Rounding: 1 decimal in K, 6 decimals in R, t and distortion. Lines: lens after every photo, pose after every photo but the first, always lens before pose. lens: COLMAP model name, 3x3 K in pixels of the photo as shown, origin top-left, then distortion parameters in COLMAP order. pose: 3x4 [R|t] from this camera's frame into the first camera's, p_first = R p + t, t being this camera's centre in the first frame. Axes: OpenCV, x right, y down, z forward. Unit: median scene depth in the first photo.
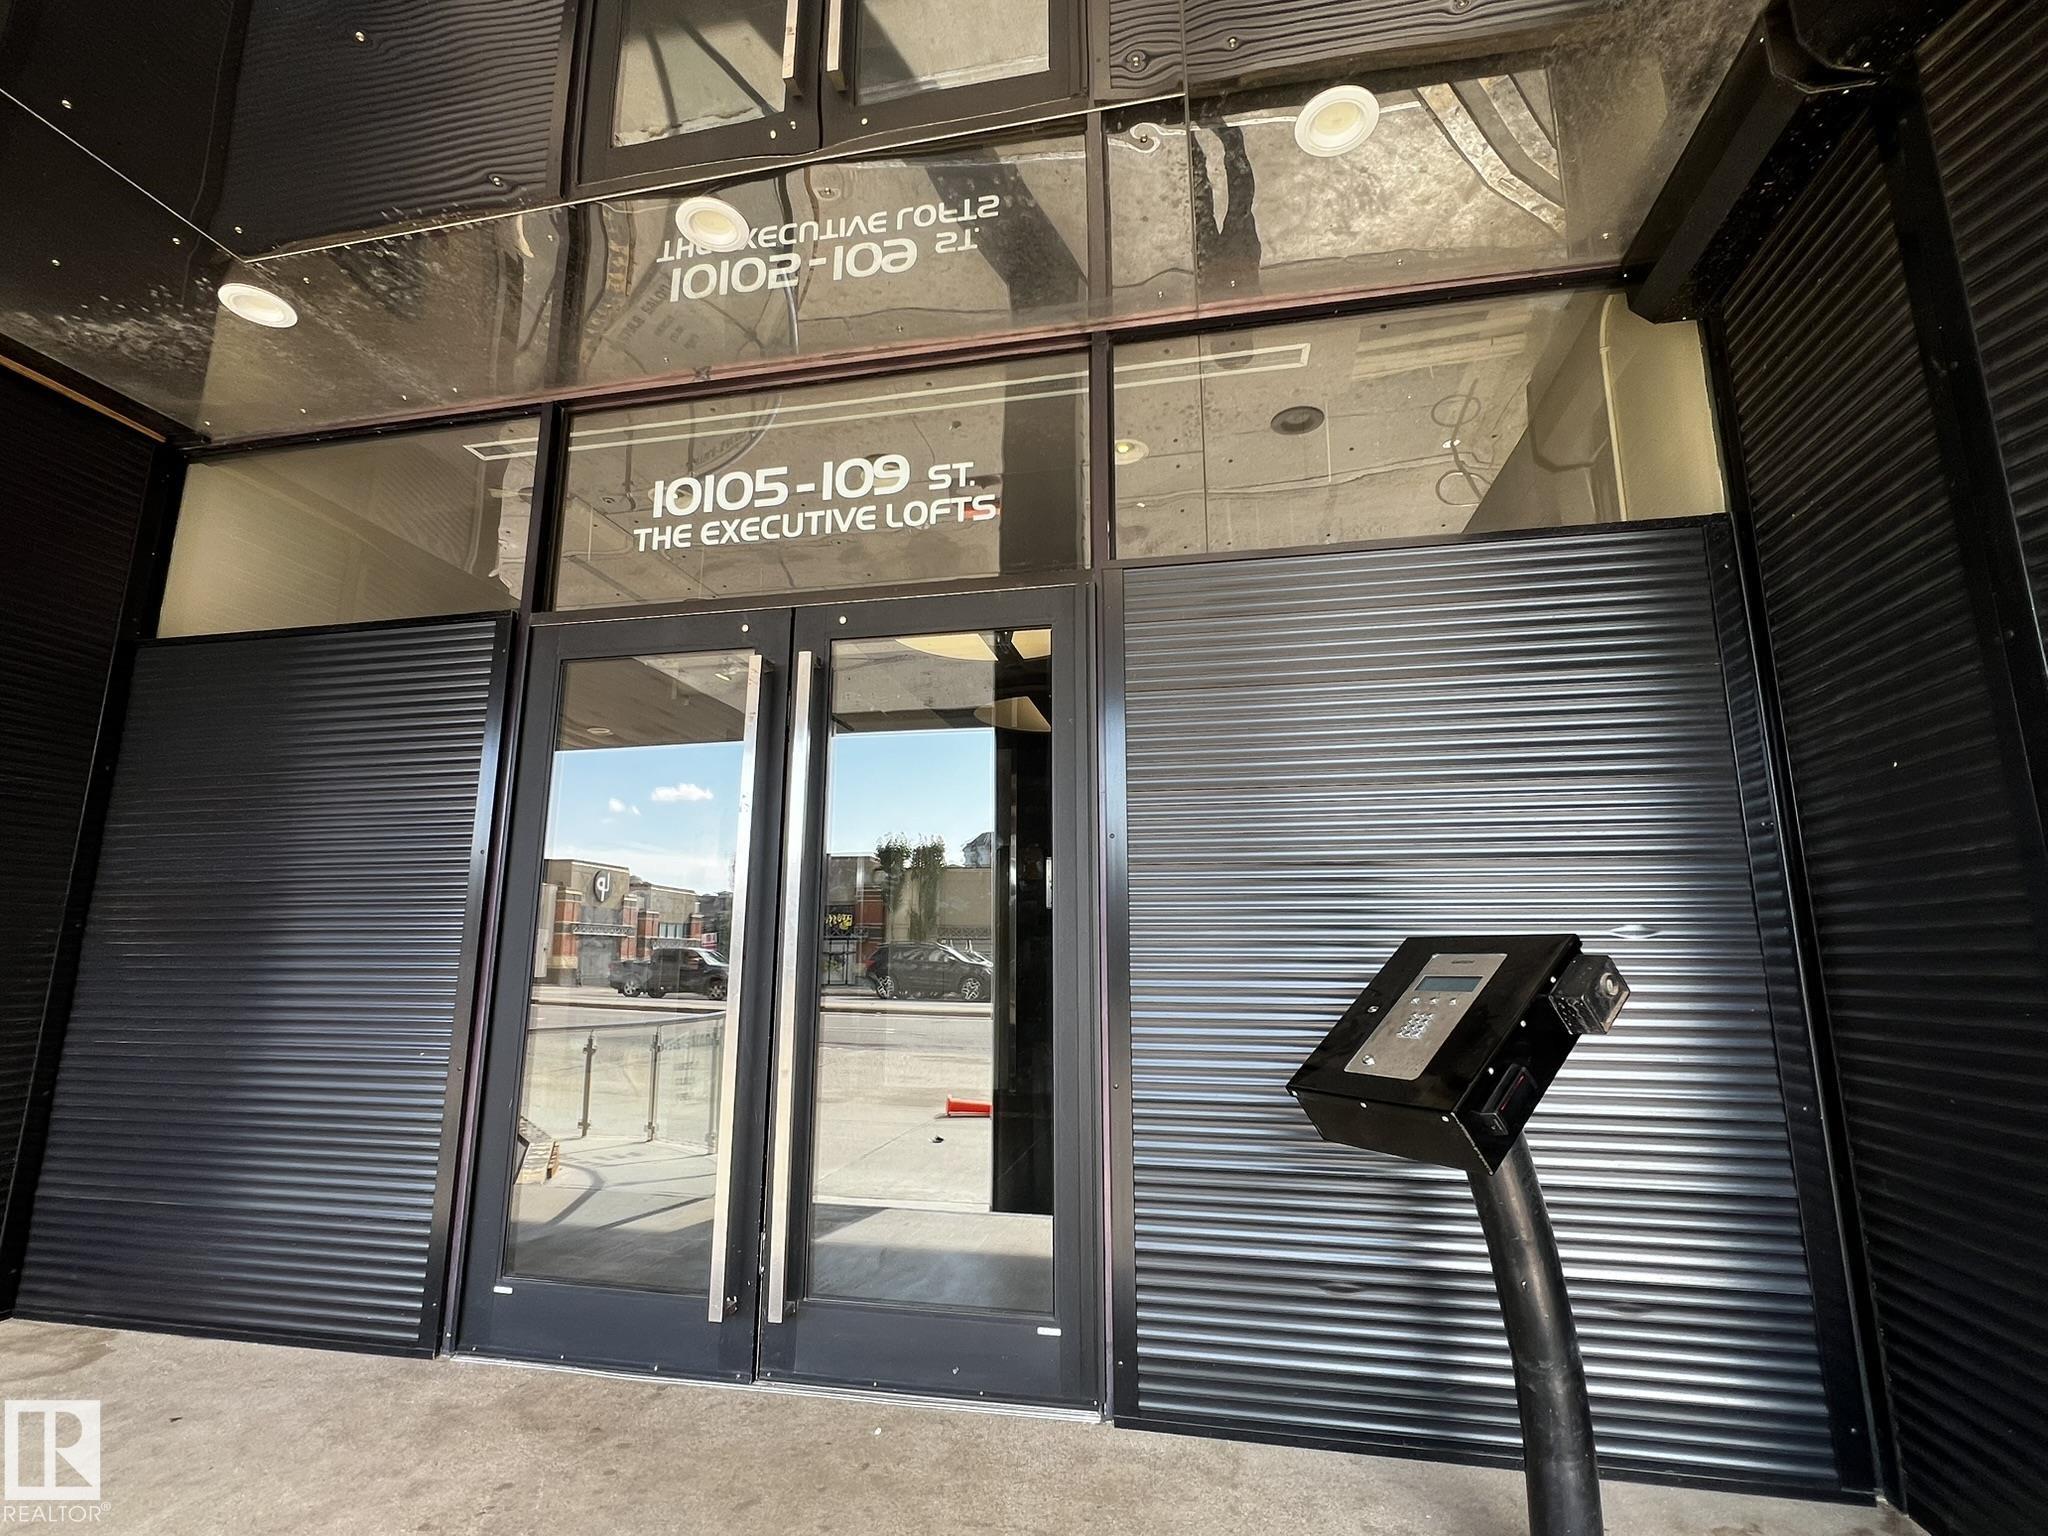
lens RADIAL K [[964.3, 0, 1014.4], [0, 964.3, 783.5], [0, 0, 1]] dist [-0.007735, 0.002165]
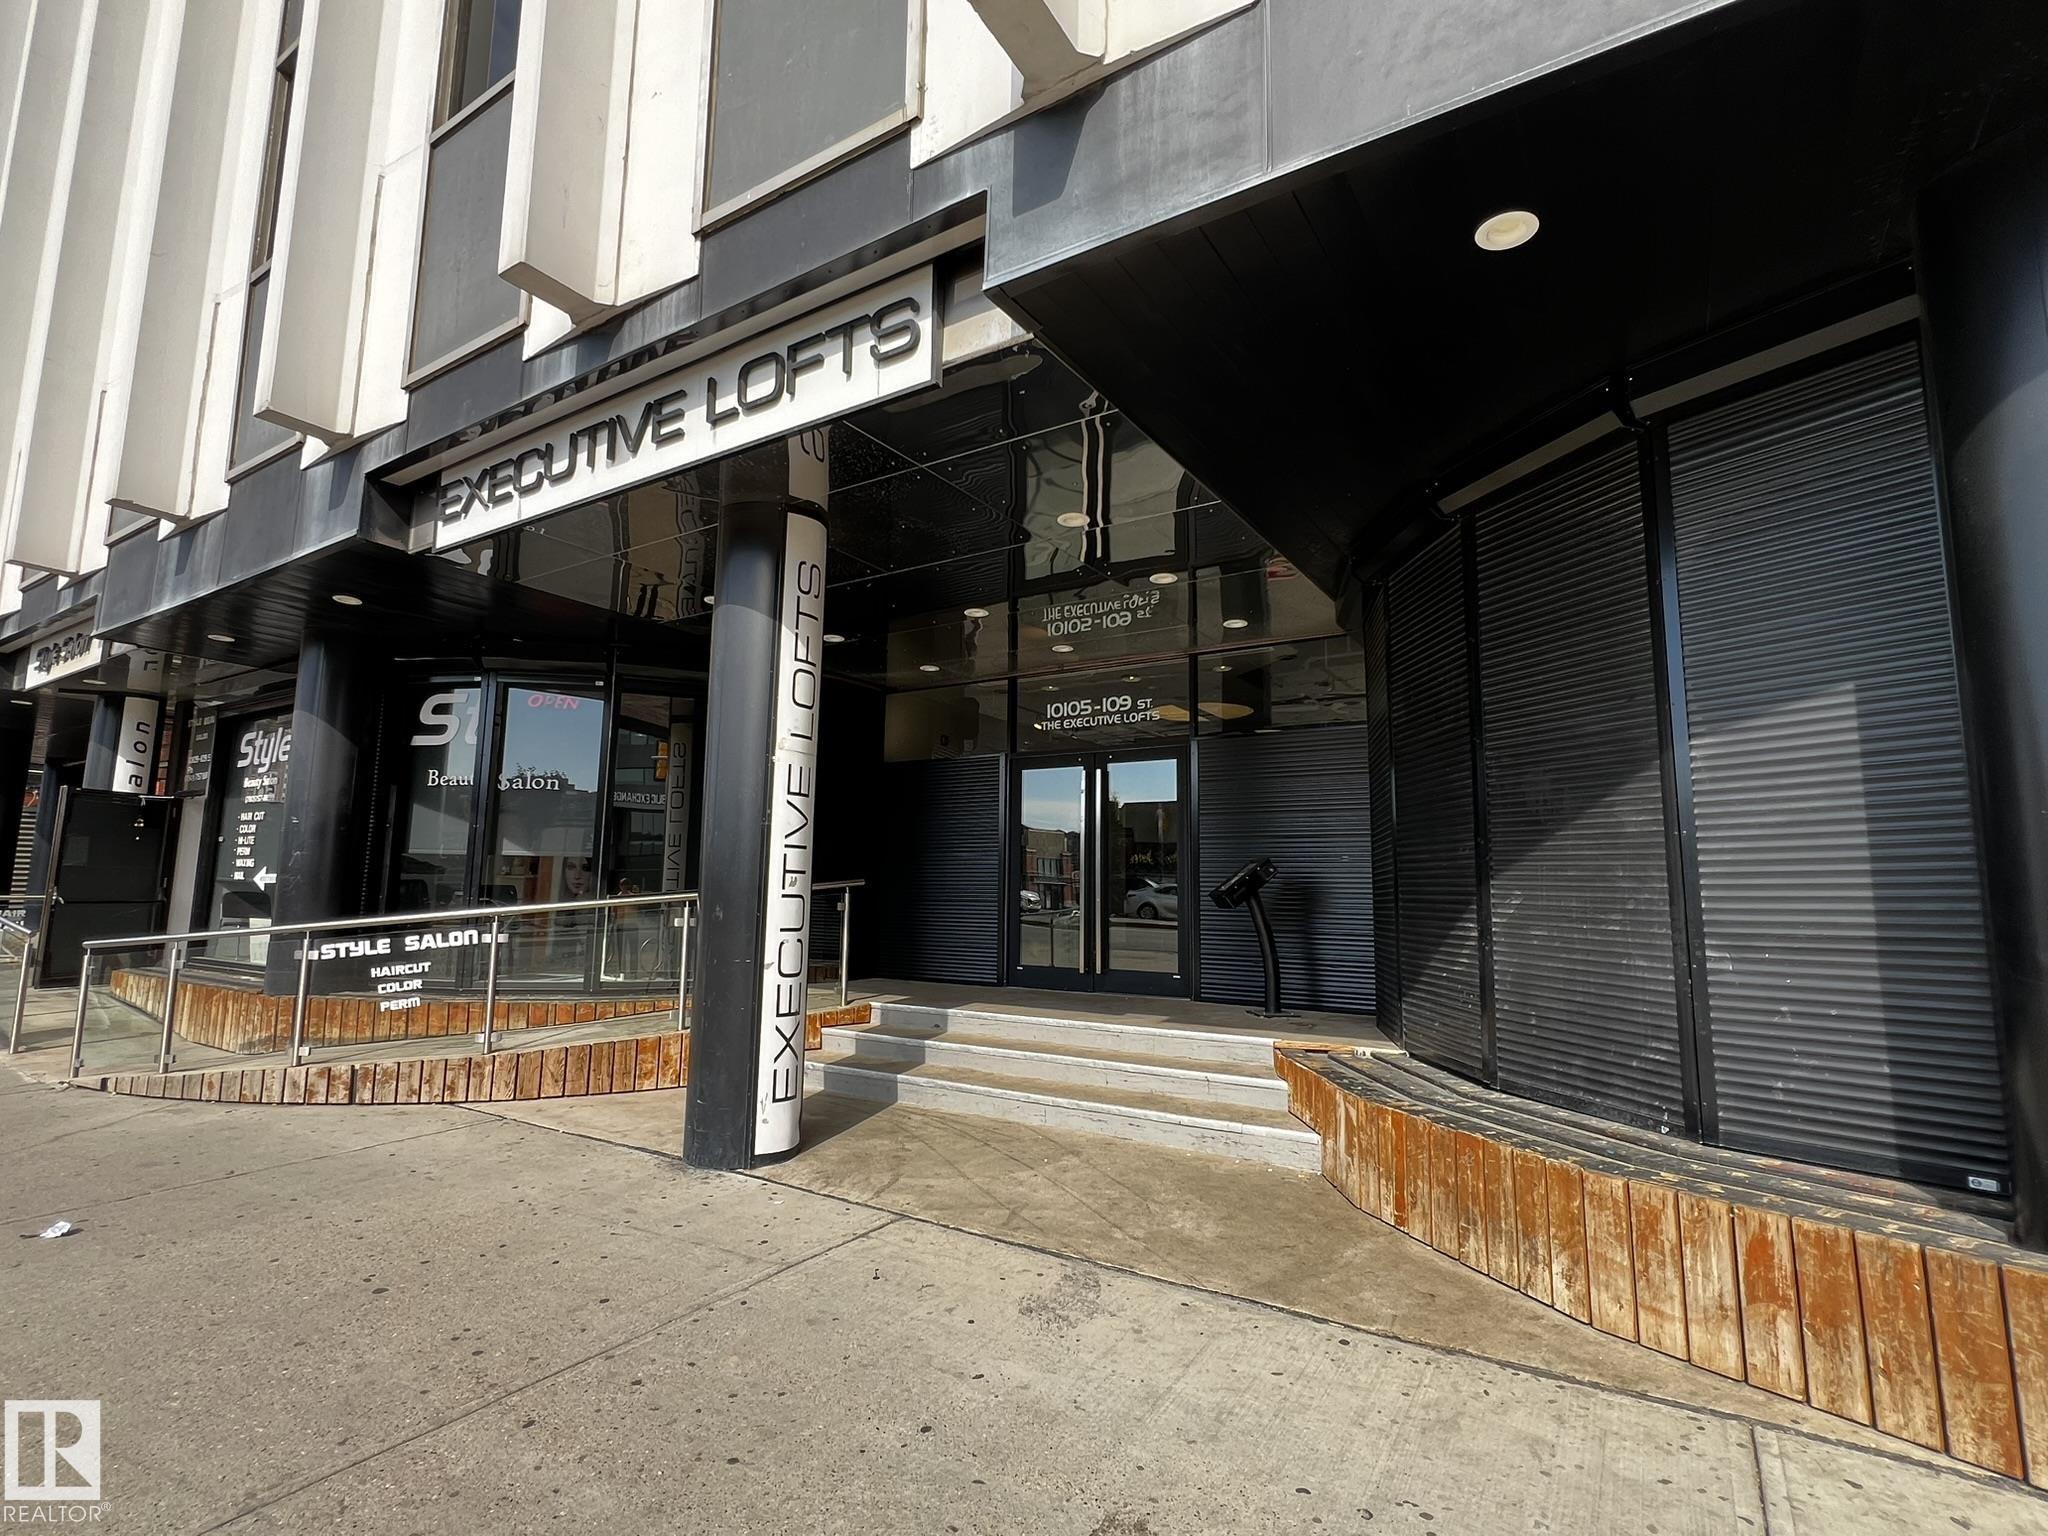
lens RADIAL K [[964.3, 0, 1031.1], [0, 964.3, 759.3], [0, 0, 1]] dist [-0.007735, 0.002165]
pose [[0.940058, -0.039838, -0.338681, 0.572241], [0.061528, 0.996668, 0.053545, -0.319893], [0.335419, -0.071174, 0.939376, -1.802233]]
